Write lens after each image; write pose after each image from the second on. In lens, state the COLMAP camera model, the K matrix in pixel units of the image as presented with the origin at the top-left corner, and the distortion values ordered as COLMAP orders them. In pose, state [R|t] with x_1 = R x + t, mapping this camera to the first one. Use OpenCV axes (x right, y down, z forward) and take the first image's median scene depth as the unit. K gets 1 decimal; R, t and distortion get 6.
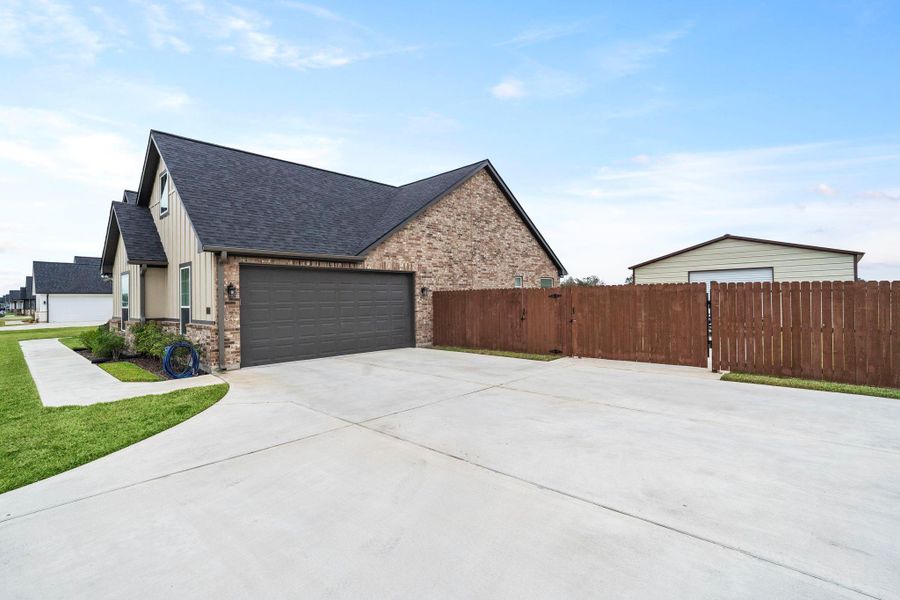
lens RADIAL K [[420.8, 0, 450.0], [0, 420.8, 300.0], [0, 0, 1]] dist [-0.004614, -0.000217]
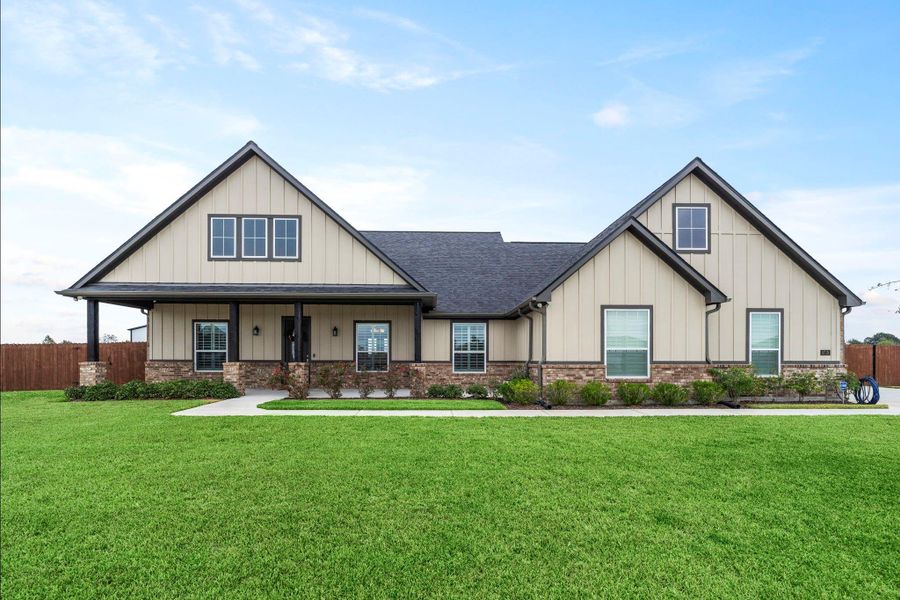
lens RADIAL K [[434.4, 0, 450.2], [0, 434.4, 358.8], [0, 0, 1]] dist [-0.003502, -0.000336]
pose [[0.703150, 0.006692, 0.711010, -1.668665], [-0.012352, 0.999920, 0.002804, 0.040042], [-0.710935, -0.010754, 0.703176, 0.669334]]
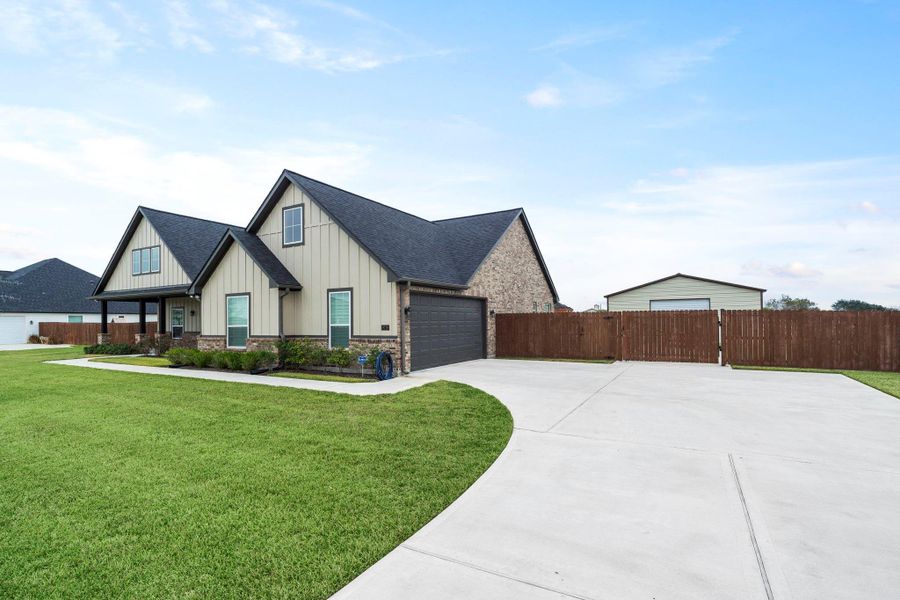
lens RADIAL K [[431.2, 0, 453.2], [0, 431.2, 327.0], [0, 0, 1]] dist [-0.004373, 0.000097]
pose [[0.969688, 0.001478, 0.244342, -0.521122], [-0.003750, 0.999954, 0.008833, 0.008403], [-0.244318, -0.009481, 0.969649, -0.229068]]
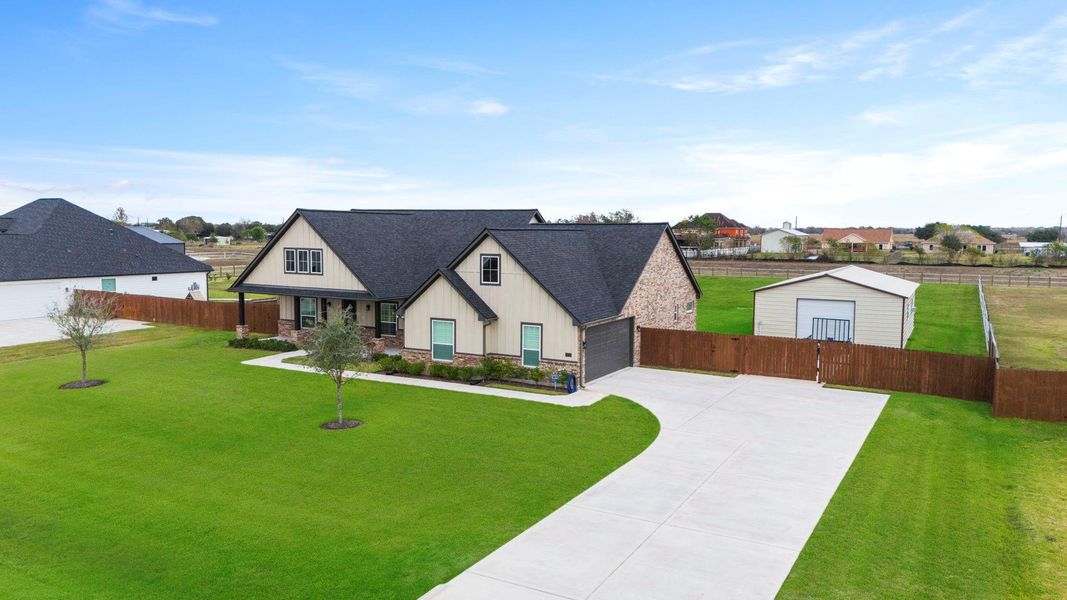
lens RADIAL K [[784.4, 0, 533.5], [0, 784.4, 300.0], [0, 0, 1]] dist [0.094659, -0.003019]
pose [[0.969596, -0.001116, 0.244709, -1.158732], [-0.021724, 0.995649, 0.090617, -0.383285], [-0.243745, -0.093178, 0.965353, -1.643647]]
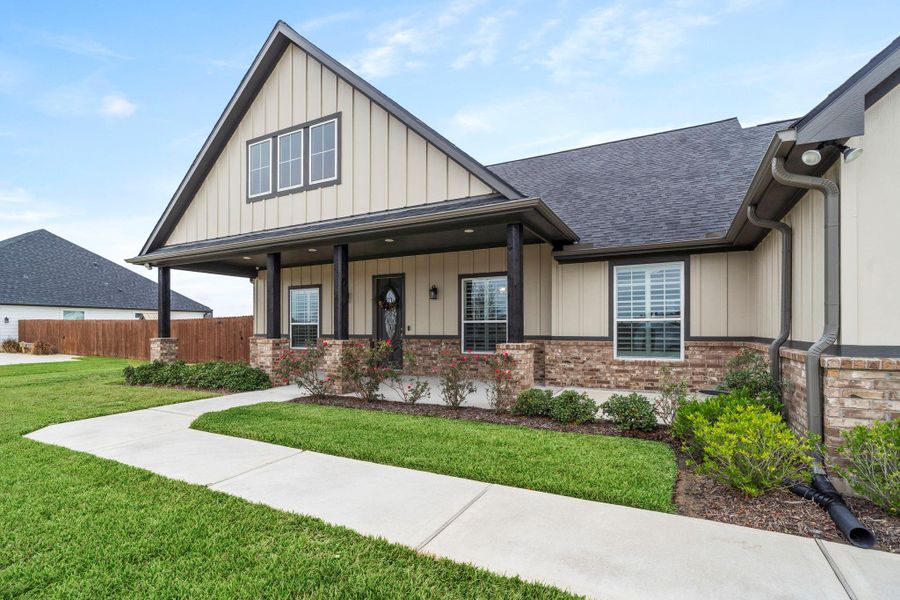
lens RADIAL K [[431.2, 0, 453.2], [0, 431.2, 327.0], [0, 0, 1]] dist [-0.004373, 0.000097]
pose [[0.962748, 0.004500, 0.270362, -1.209491], [-0.004696, 0.999989, 0.000075, 0.035691], [-0.270359, -0.001342, 0.962759, 0.958786]]
